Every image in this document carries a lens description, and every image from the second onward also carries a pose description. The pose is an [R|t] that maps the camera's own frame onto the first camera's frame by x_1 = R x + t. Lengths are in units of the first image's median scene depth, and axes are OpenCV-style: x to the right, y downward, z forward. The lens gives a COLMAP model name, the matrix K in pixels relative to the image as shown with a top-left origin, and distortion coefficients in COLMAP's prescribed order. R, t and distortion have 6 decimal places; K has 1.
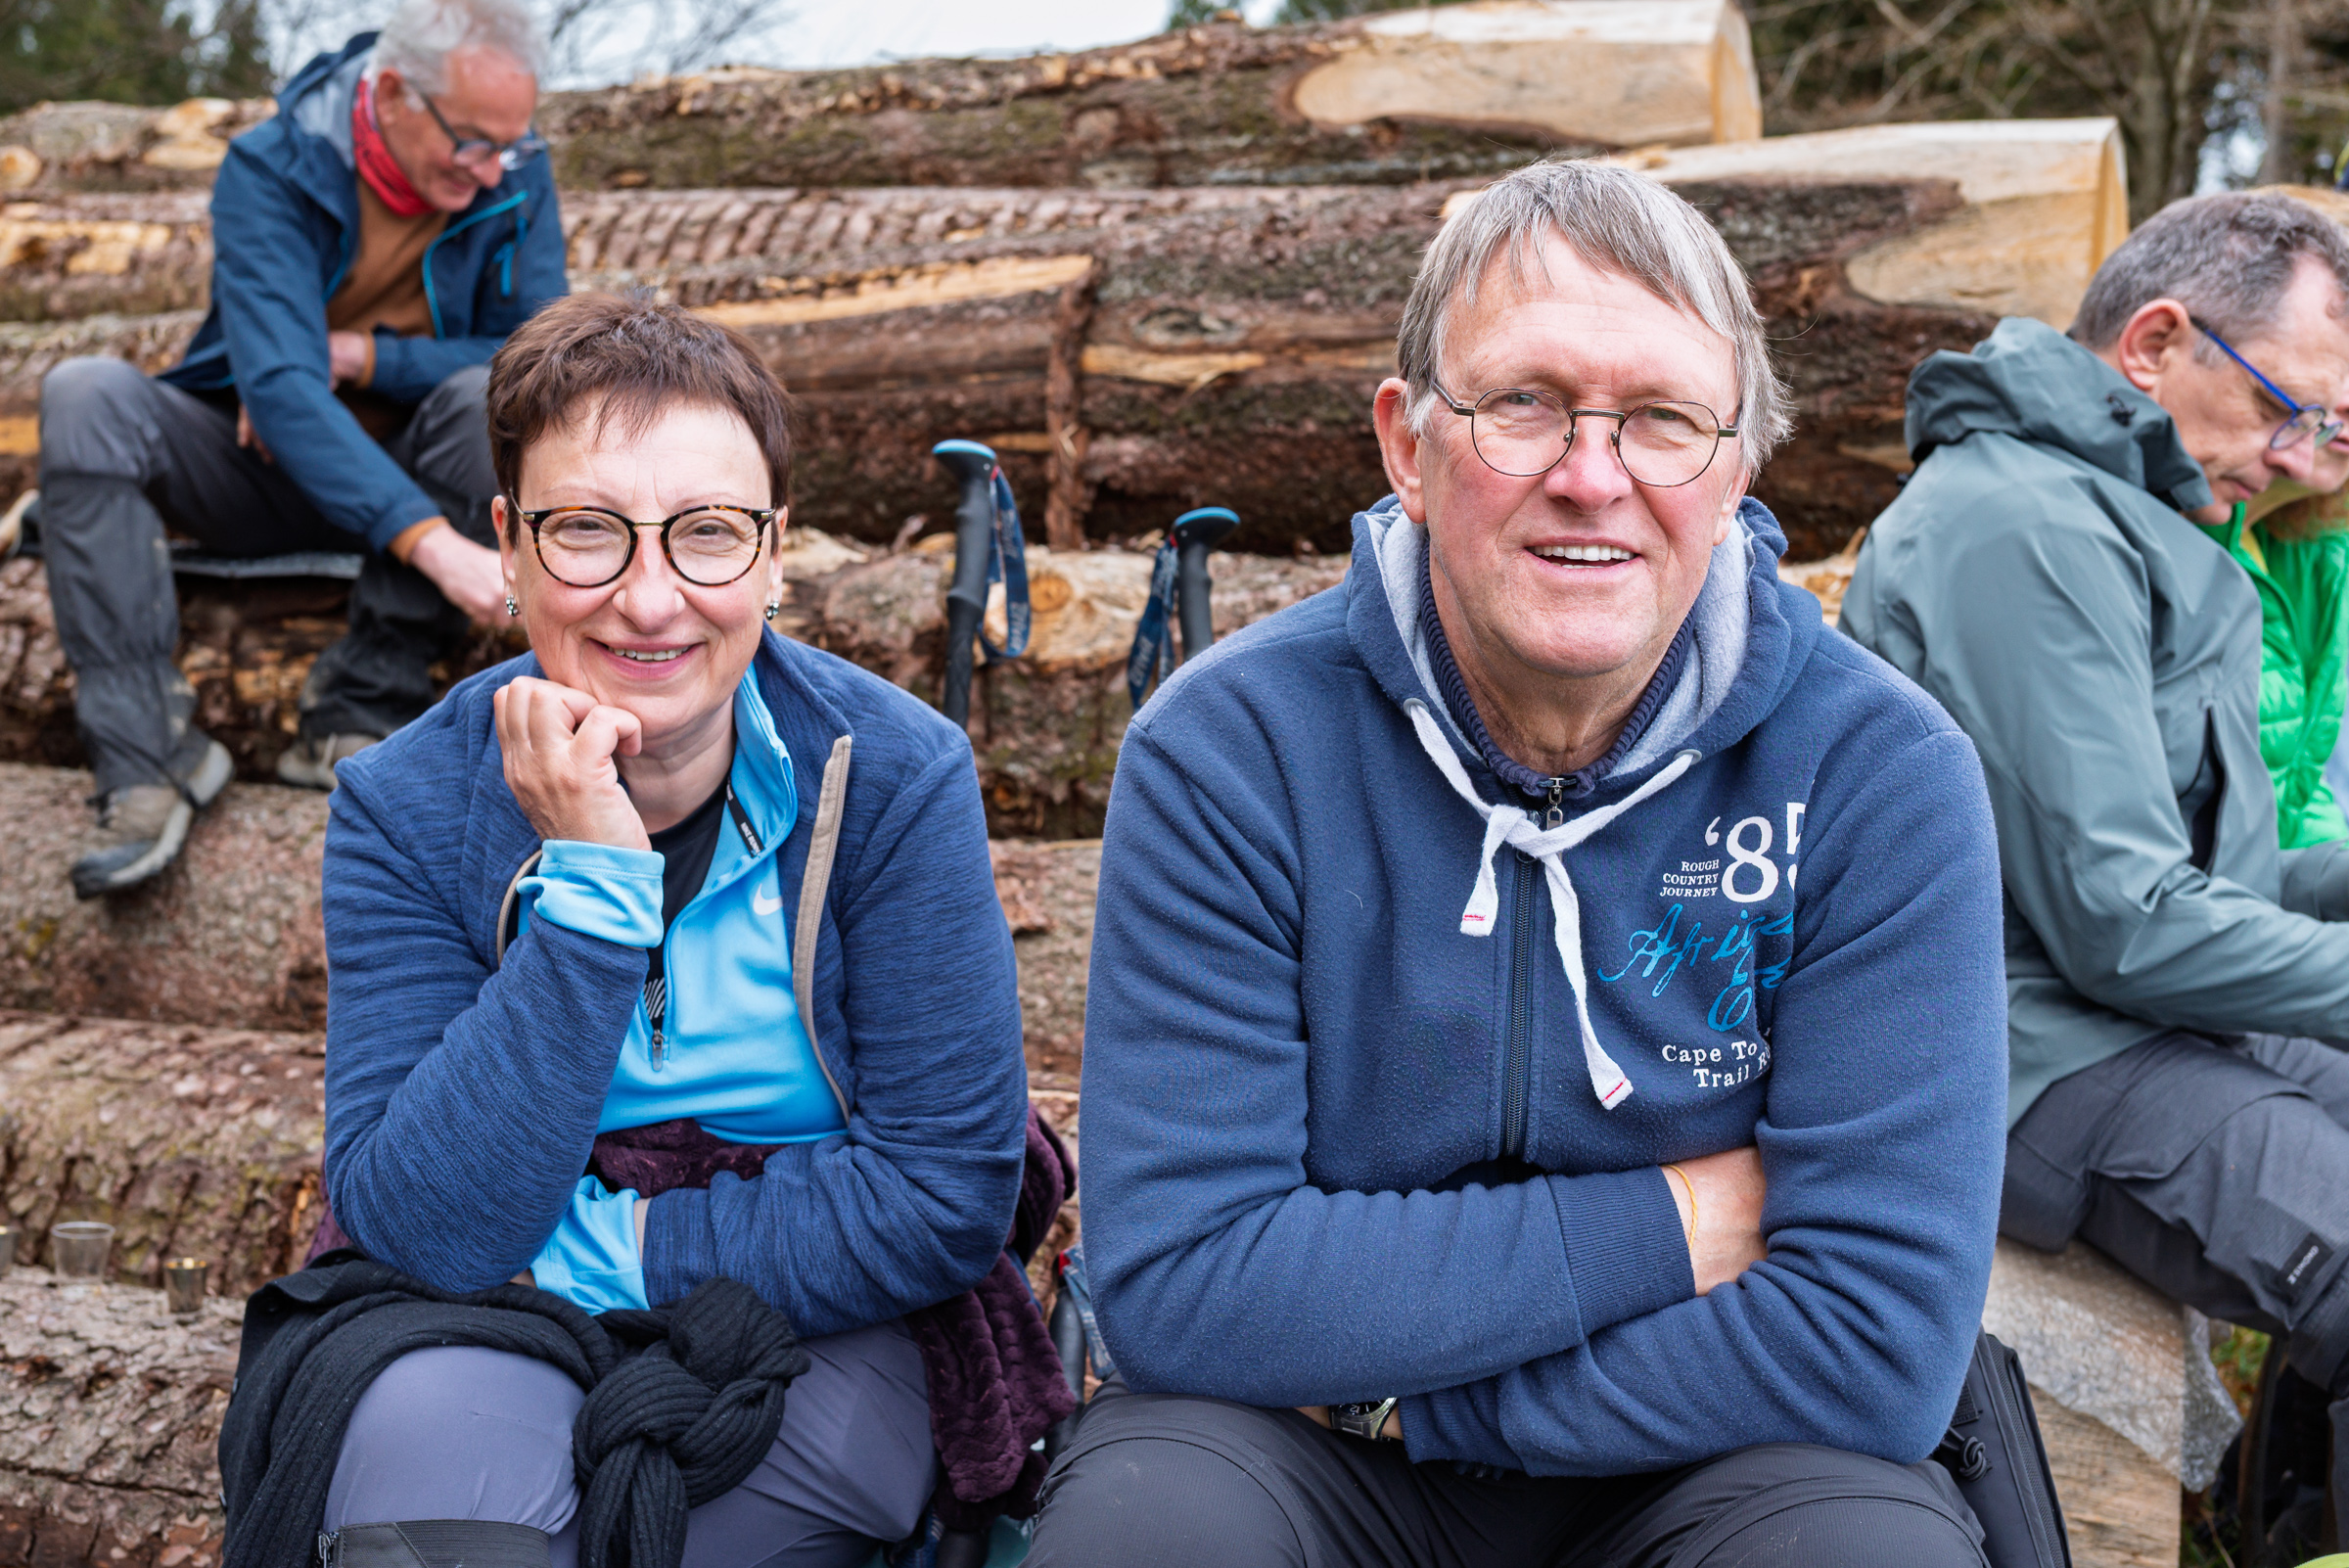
lens RADIAL K [[2830.5, 0, 1174.5], [0, 2830.5, 784.0], [0, 0, 1]] dist [-0.005722, -0.006656]
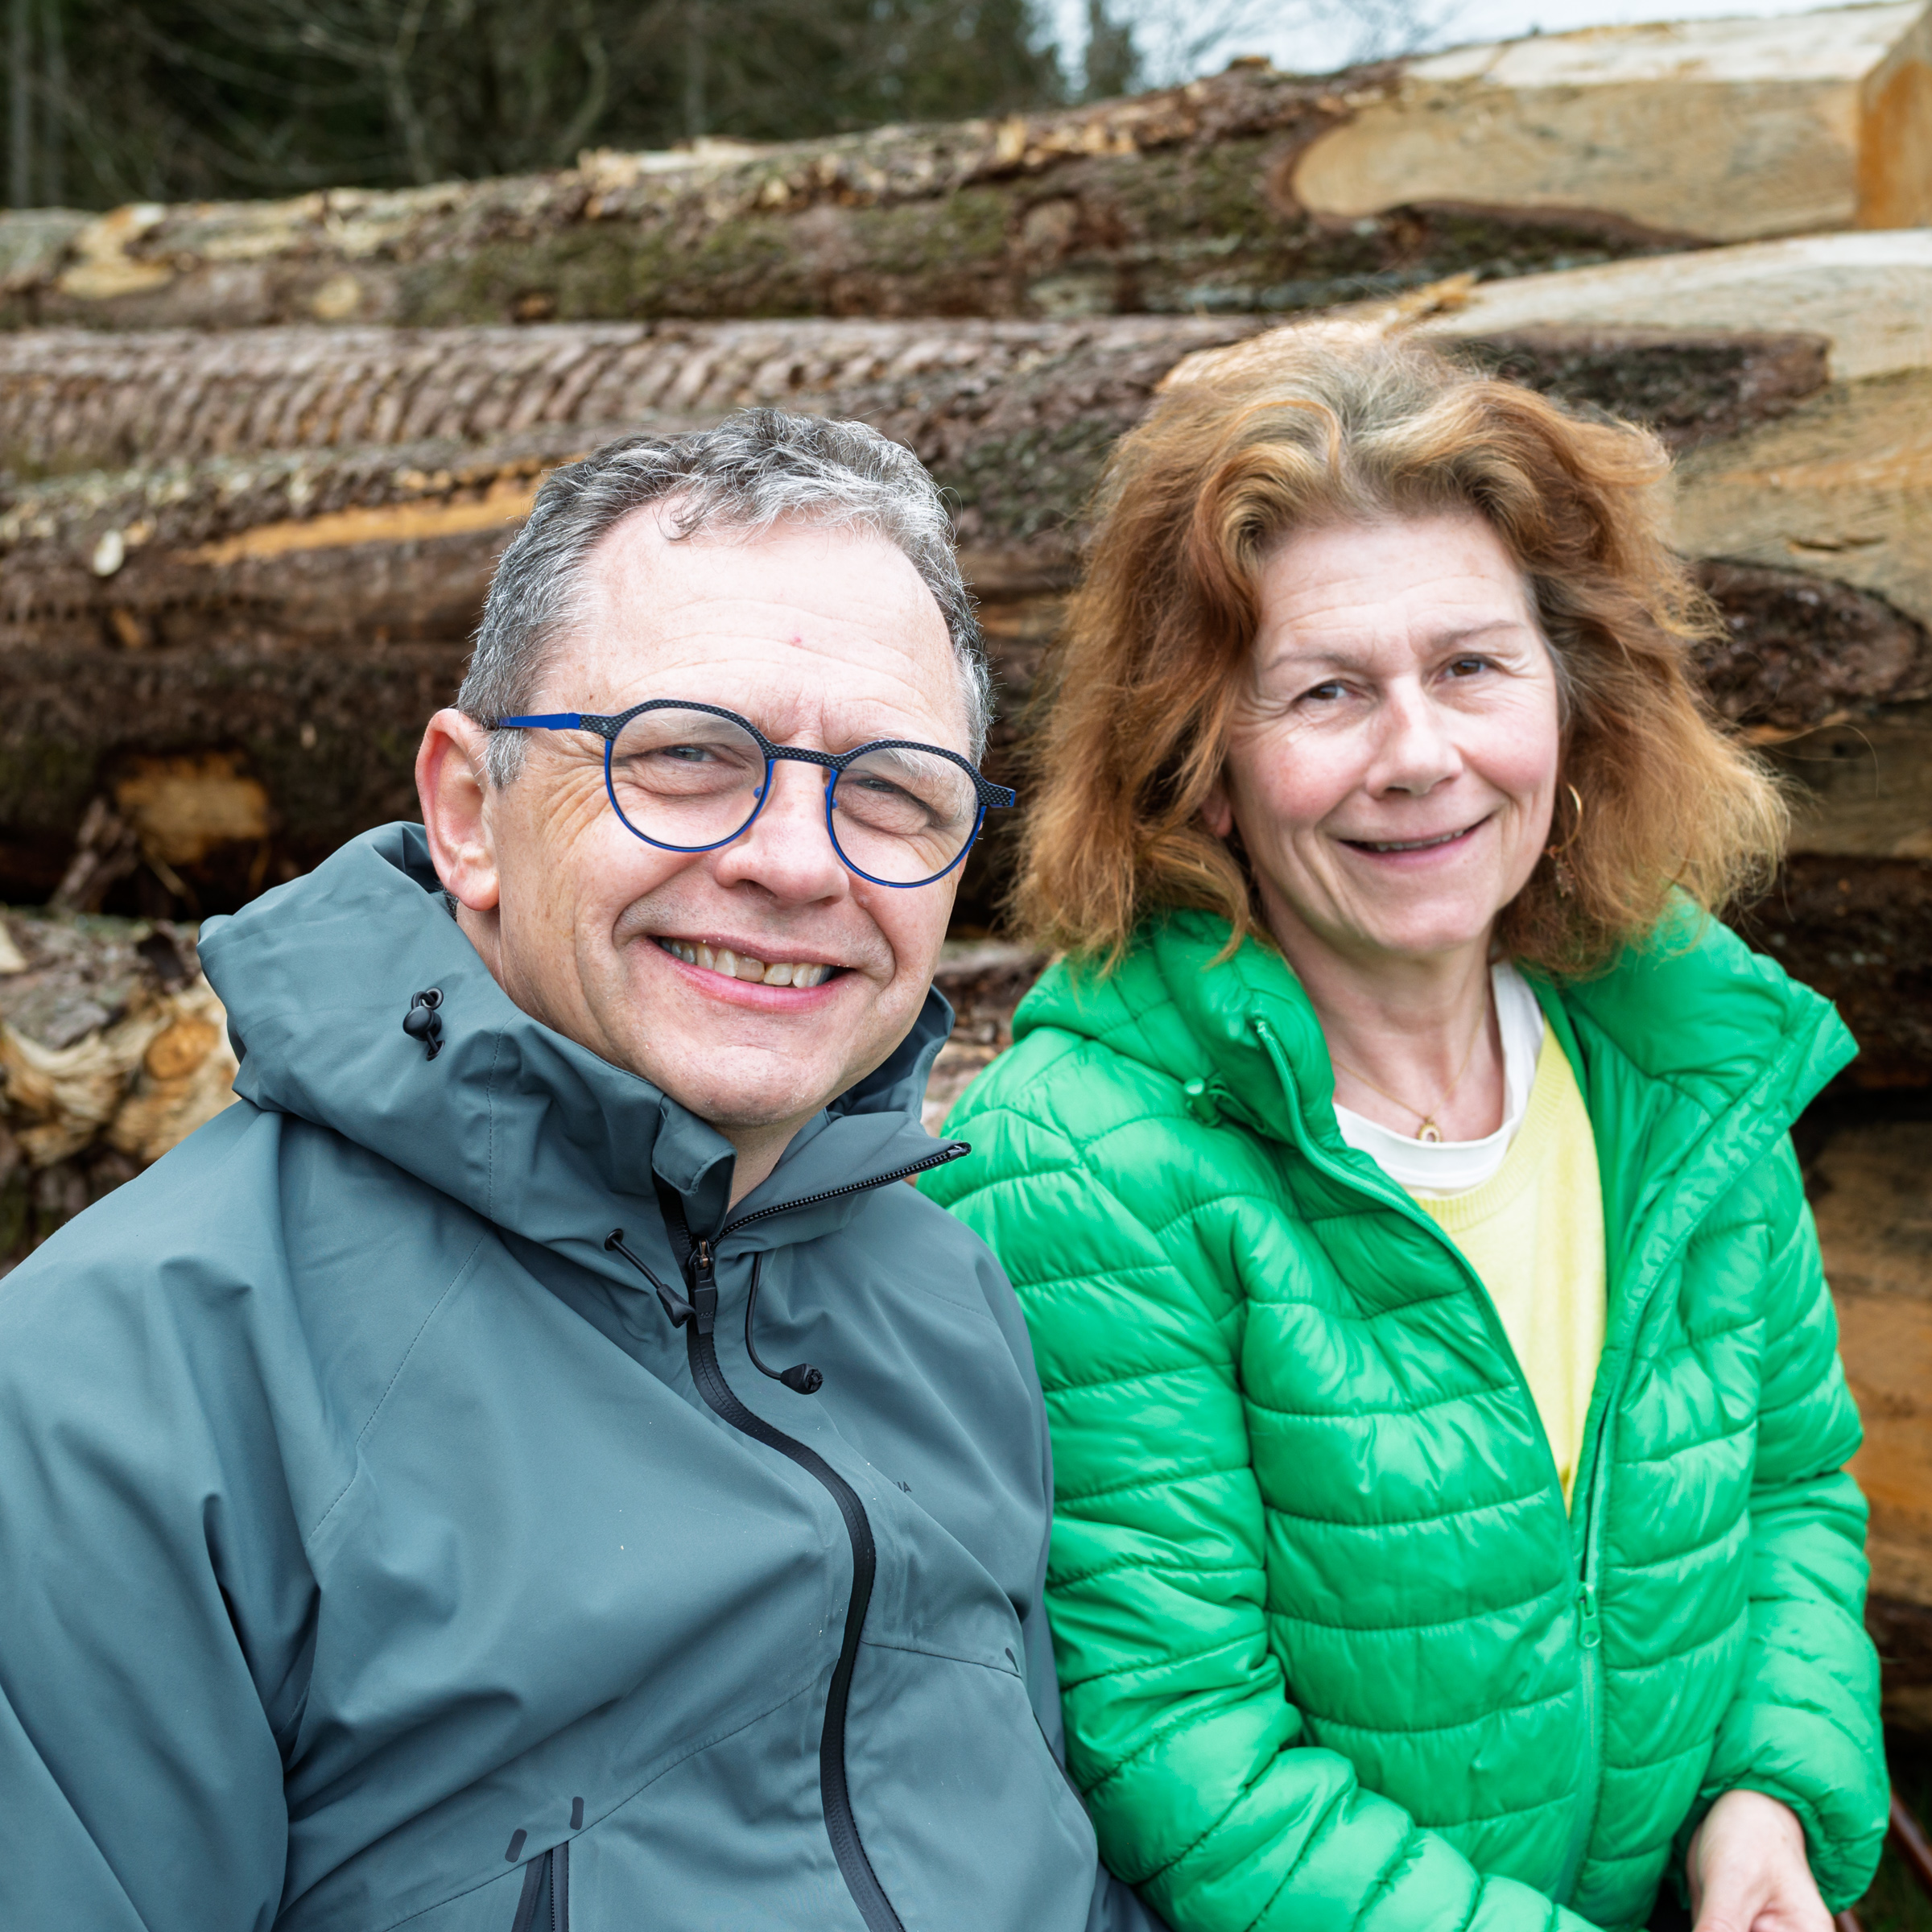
lens RADIAL K [[3493.4, 0, 966.0], [0, 3493.4, 966.0], [0, 0, 1]] dist [0.013127, -0.126017]
pose [[0.963408, 0.028814, -0.266485, 0.188470], [-0.030006, 0.999550, -0.000404, -0.052269], [0.266353, 0.008385, 0.963839, 0.178770]]
